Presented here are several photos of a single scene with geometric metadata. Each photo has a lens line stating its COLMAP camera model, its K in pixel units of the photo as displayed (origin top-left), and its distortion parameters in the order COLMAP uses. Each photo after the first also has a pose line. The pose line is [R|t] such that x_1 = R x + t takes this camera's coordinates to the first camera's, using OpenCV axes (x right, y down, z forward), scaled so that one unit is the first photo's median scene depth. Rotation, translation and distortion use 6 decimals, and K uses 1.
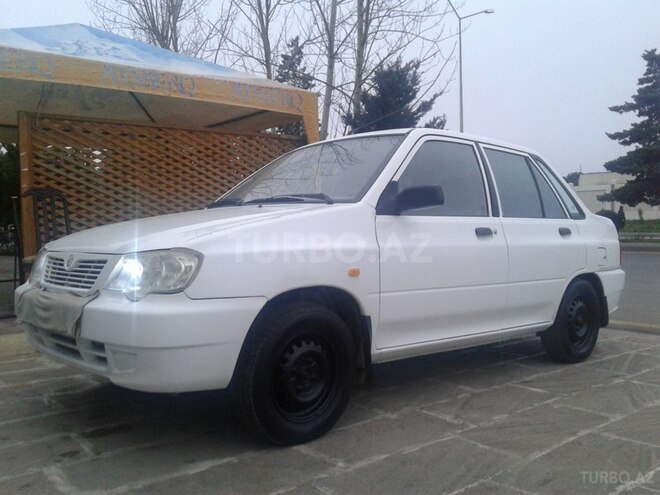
lens RADIAL K [[621.4, 0, 330.0], [0, 621.4, 247.5], [0, 0, 1]] dist [0.100343, -0.224036]
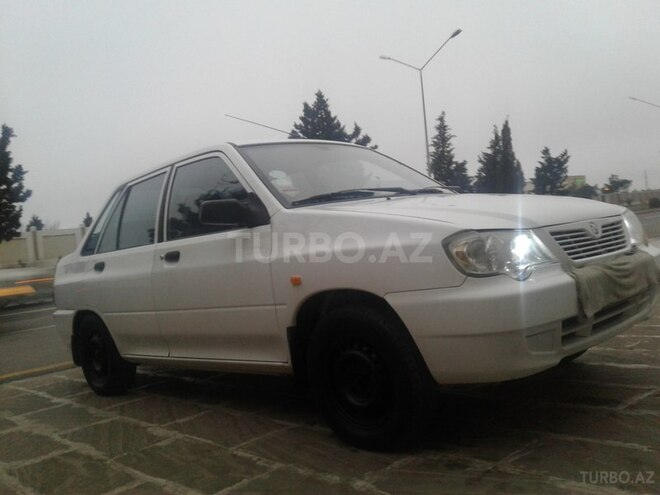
lens RADIAL K [[621.4, 0, 330.0], [0, 621.4, 247.5], [0, 0, 1]] dist [0.100343, -0.224036]
pose [[-0.028310, -0.003051, 0.999595, -1.204153], [0.147594, 0.989022, 0.007199, -0.014533], [-0.988643, 0.147738, -0.027549, 1.270882]]
